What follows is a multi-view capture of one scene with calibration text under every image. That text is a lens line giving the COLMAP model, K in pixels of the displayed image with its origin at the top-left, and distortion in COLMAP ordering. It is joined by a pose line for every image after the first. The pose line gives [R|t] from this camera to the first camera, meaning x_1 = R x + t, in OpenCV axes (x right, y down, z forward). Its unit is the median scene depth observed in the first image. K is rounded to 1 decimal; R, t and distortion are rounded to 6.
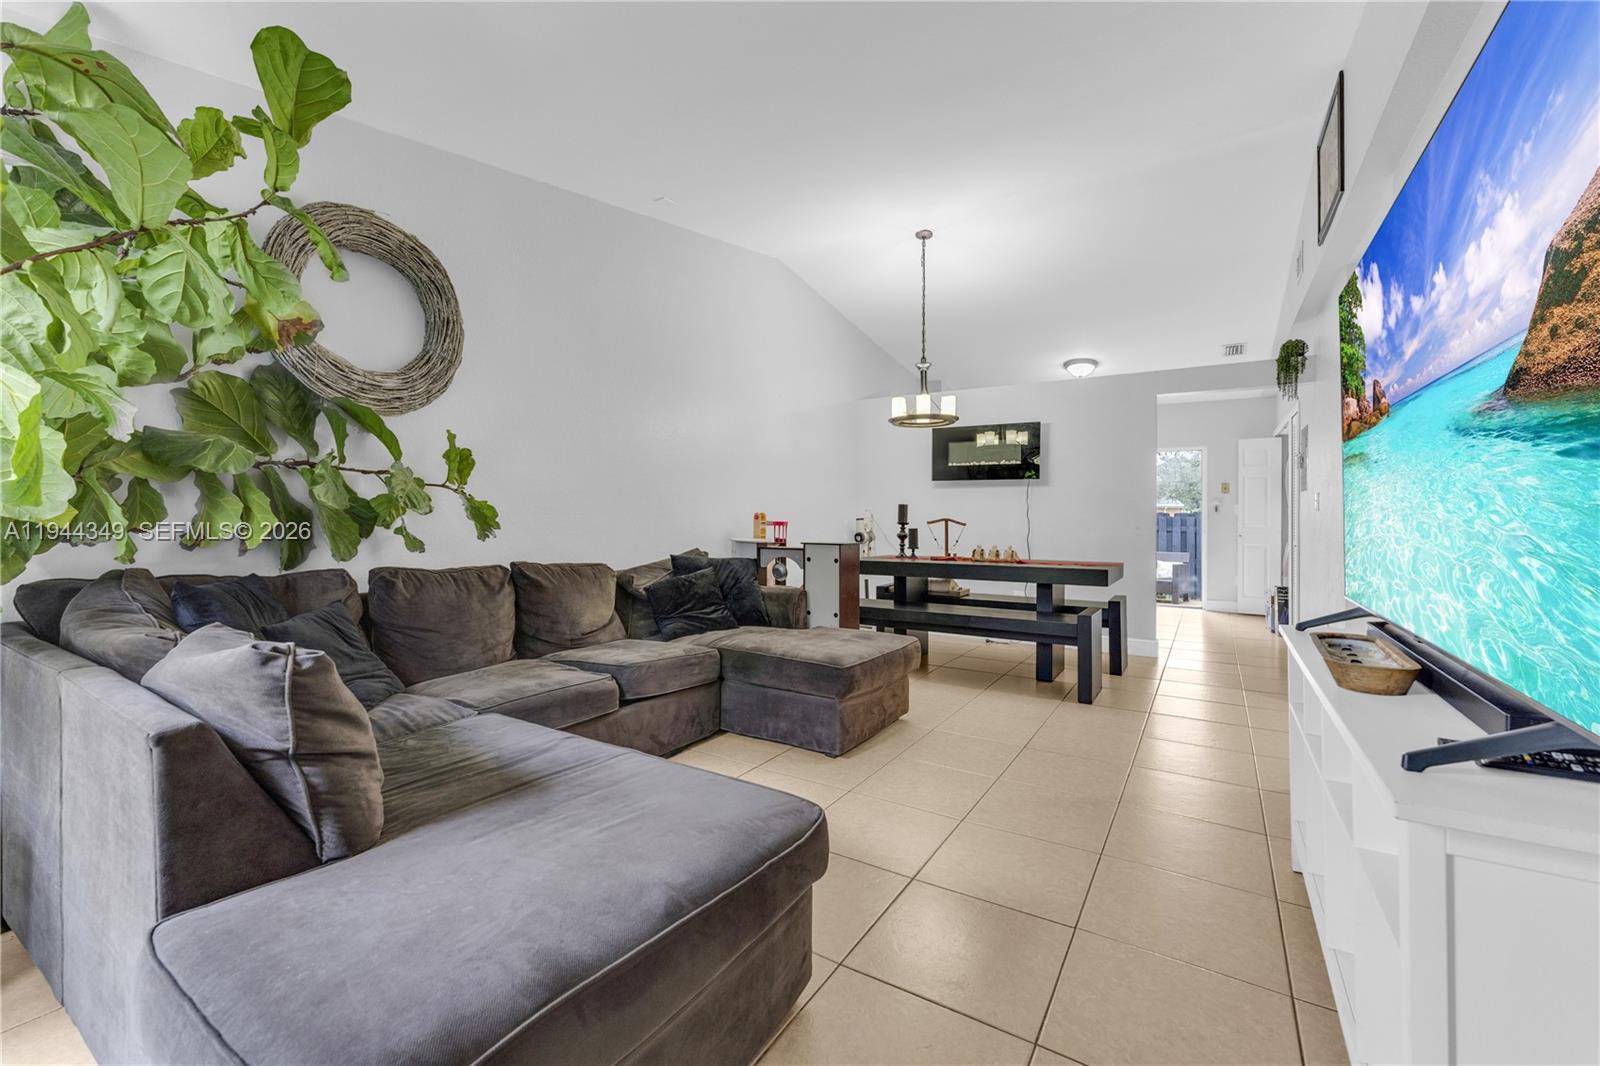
lens RADIAL K [[657.3, 0, 793.5], [0, 657.3, 526.9], [0, 0, 1]] dist [-0.002098, -0.000338]
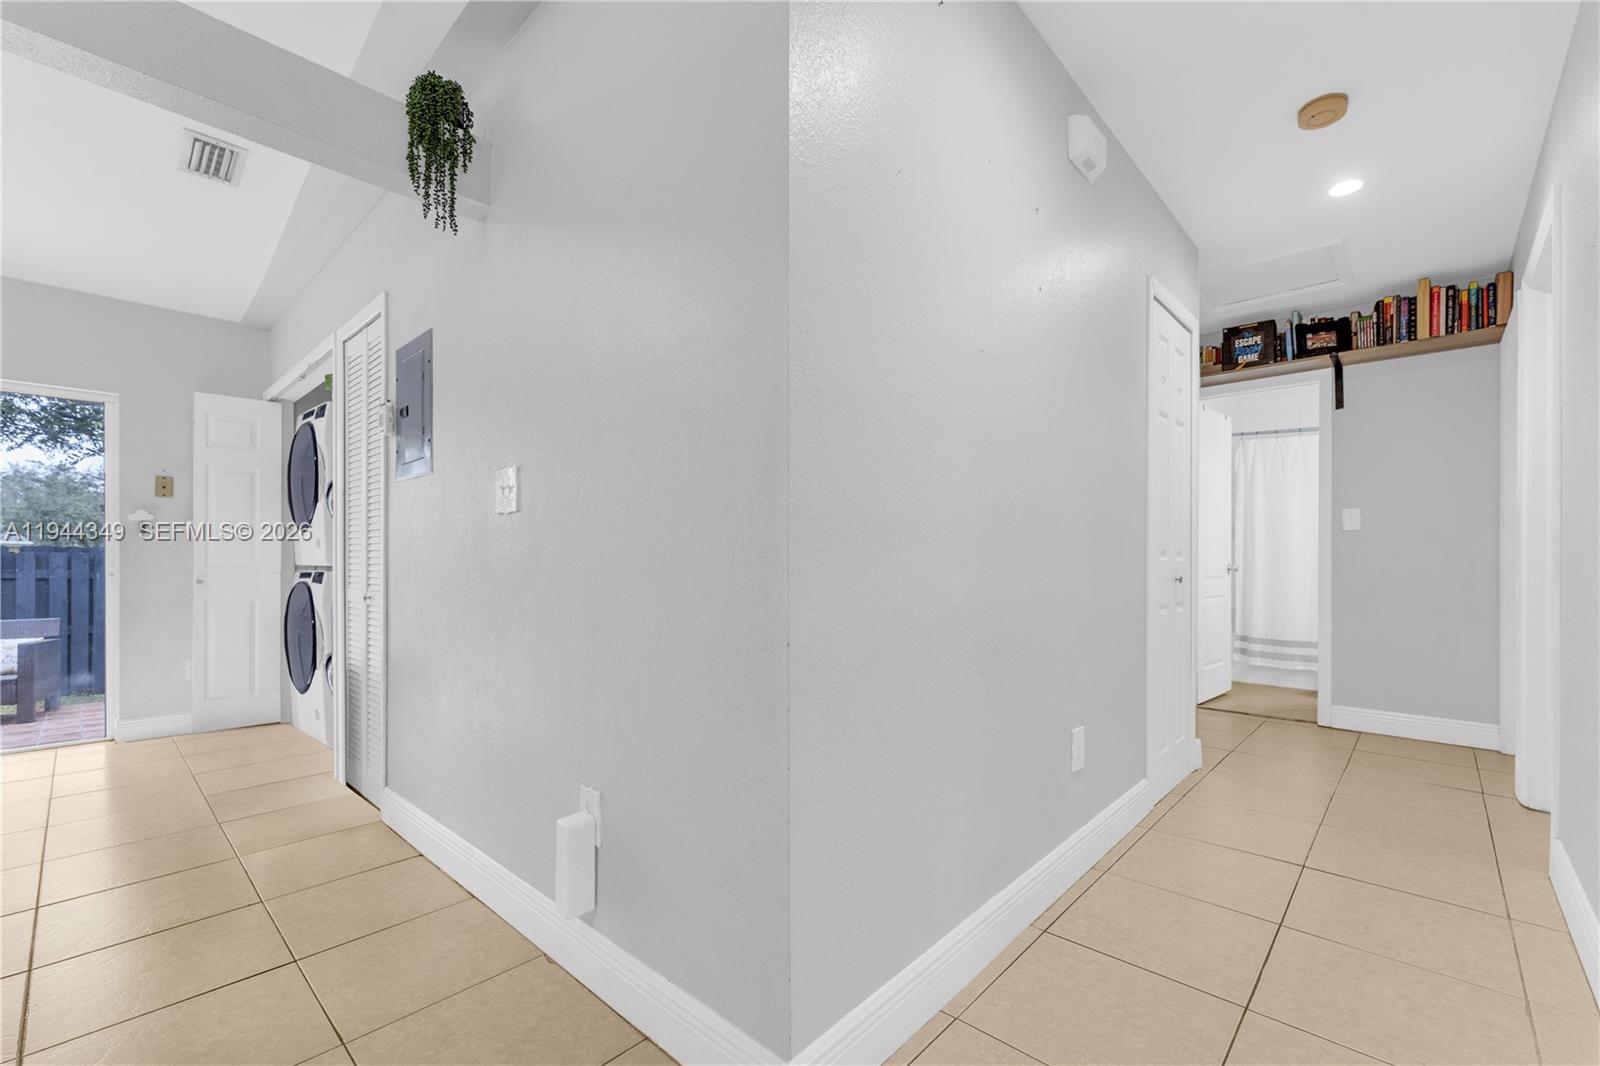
lens RADIAL K [[673.4, 0, 808.4], [0, 673.4, 559.2], [0, 0, 1]] dist [0.000111, -0.000207]
pose [[0.174997, -0.001121, 0.984568, 0.481714], [0.016770, 0.999858, -0.001843, 0.008881], [-0.984426, 0.016834, 0.174991, 0.860587]]
